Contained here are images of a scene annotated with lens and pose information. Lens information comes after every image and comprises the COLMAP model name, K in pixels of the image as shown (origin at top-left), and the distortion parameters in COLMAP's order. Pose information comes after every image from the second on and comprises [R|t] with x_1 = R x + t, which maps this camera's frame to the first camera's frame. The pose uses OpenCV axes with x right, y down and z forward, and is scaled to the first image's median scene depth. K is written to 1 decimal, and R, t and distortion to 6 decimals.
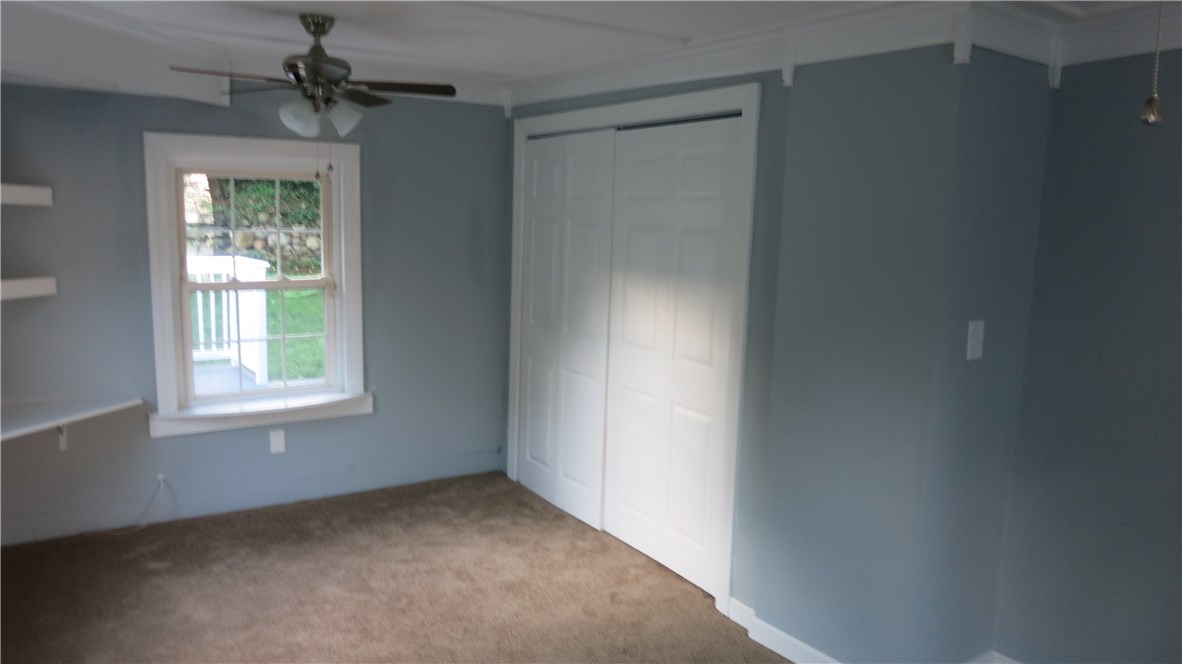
lens RADIAL K [[855.5, 0, 595.2], [0, 855.5, 336.2], [0, 0, 1]] dist [-0.036440, -0.013880]
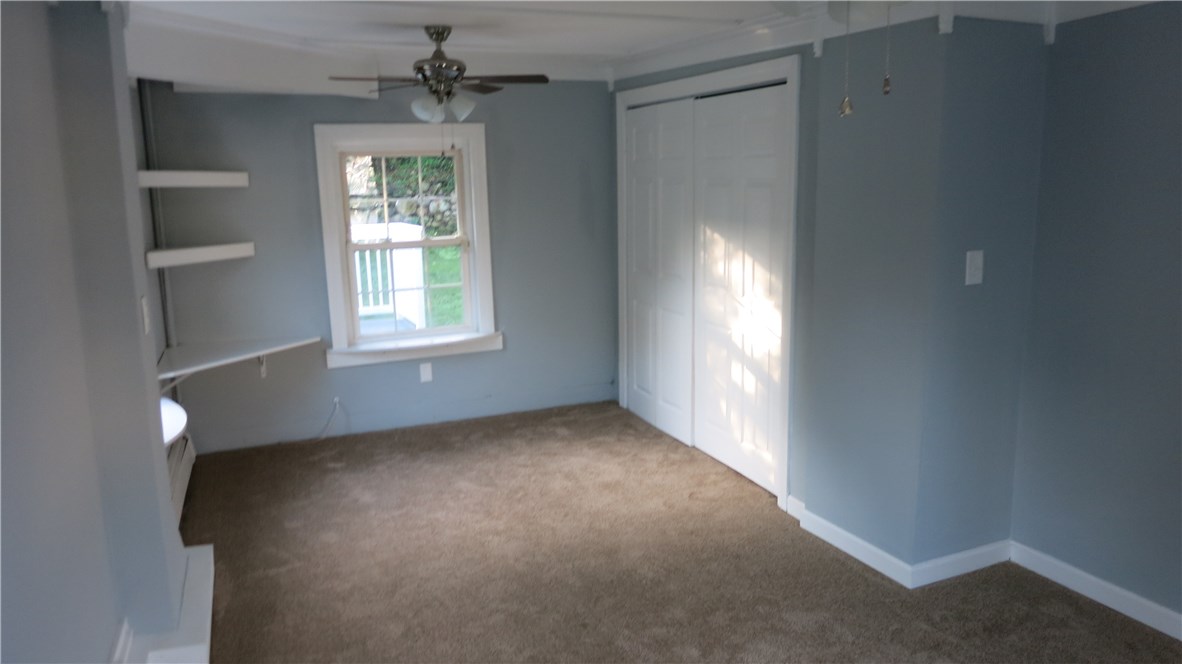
lens RADIAL K [[855.5, 0, 591.8], [0, 855.5, 329.9], [0, 0, 1]] dist [-0.036440, -0.013880]
pose [[0.981861, -0.015254, -0.188989, 0.108005], [0.023171, 0.998941, 0.039750, 0.022743], [0.188182, -0.043408, 0.981174, -0.181362]]
